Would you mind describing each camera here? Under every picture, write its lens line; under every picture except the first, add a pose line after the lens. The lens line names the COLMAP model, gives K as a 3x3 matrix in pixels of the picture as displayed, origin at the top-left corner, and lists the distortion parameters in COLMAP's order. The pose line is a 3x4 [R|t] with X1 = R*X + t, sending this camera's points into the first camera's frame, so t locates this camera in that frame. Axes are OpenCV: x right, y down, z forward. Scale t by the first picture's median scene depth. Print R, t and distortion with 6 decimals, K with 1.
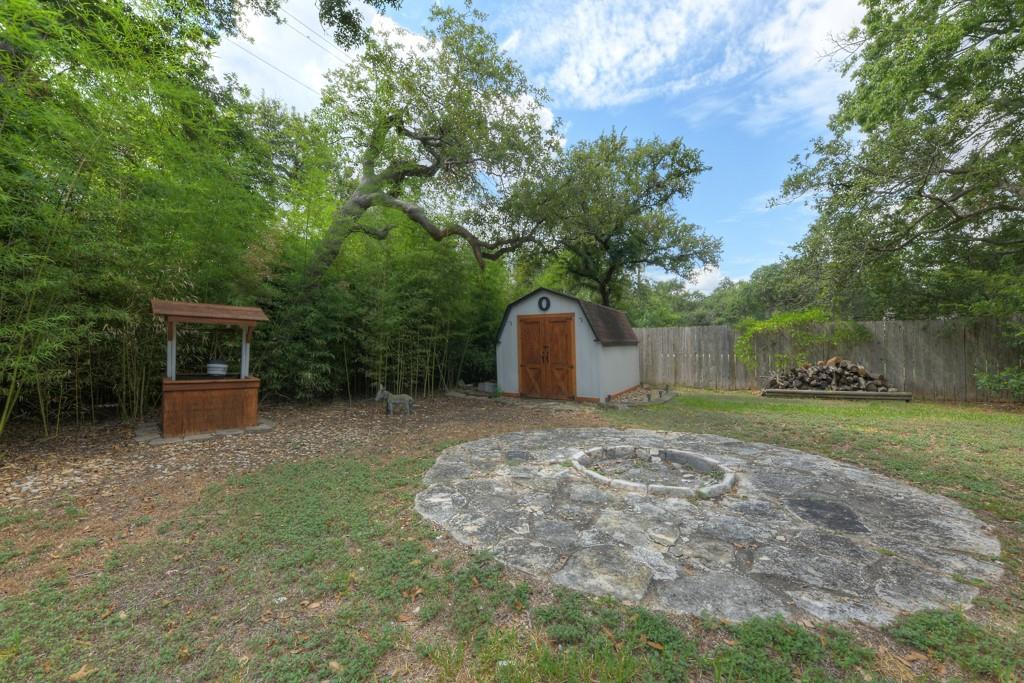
lens RADIAL K [[397.6, 0, 512.0], [0, 397.6, 341.5], [0, 0, 1]] dist [-0.000556, -0.000393]
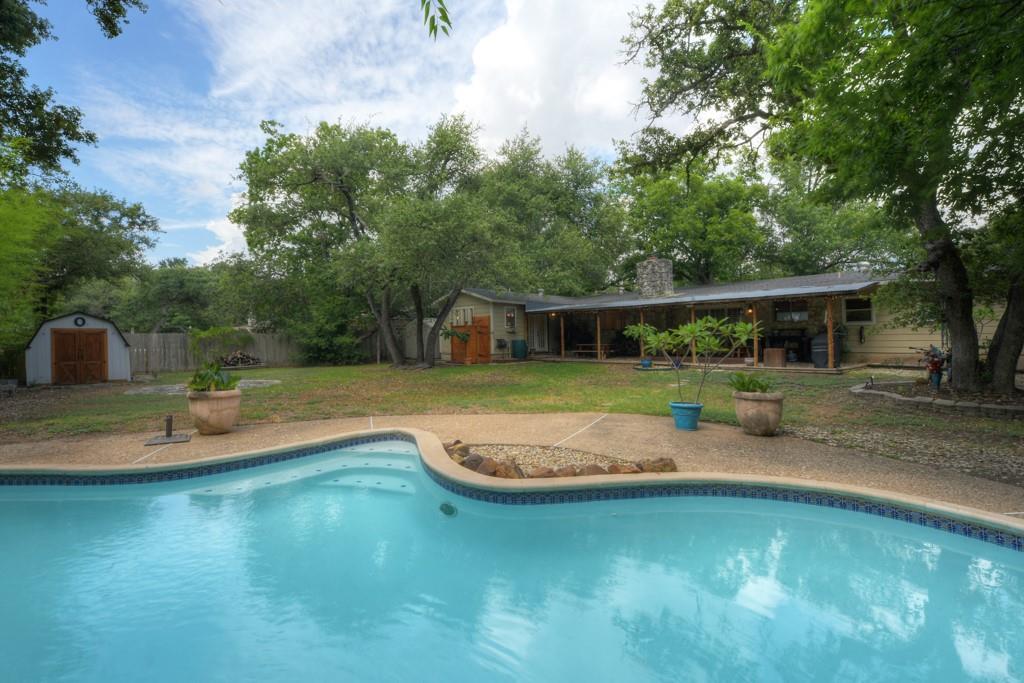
lens RADIAL K [[478.5, 0, 512.0], [0, 478.5, 341.5], [0, 0, 1]] dist [0.000141, 0.000113]
pose [[0.306187, -0.012805, 0.951885, -1.208509], [-0.024121, 0.999484, 0.021204, -0.100985], [-0.951666, -0.029452, 0.305720, -1.197022]]
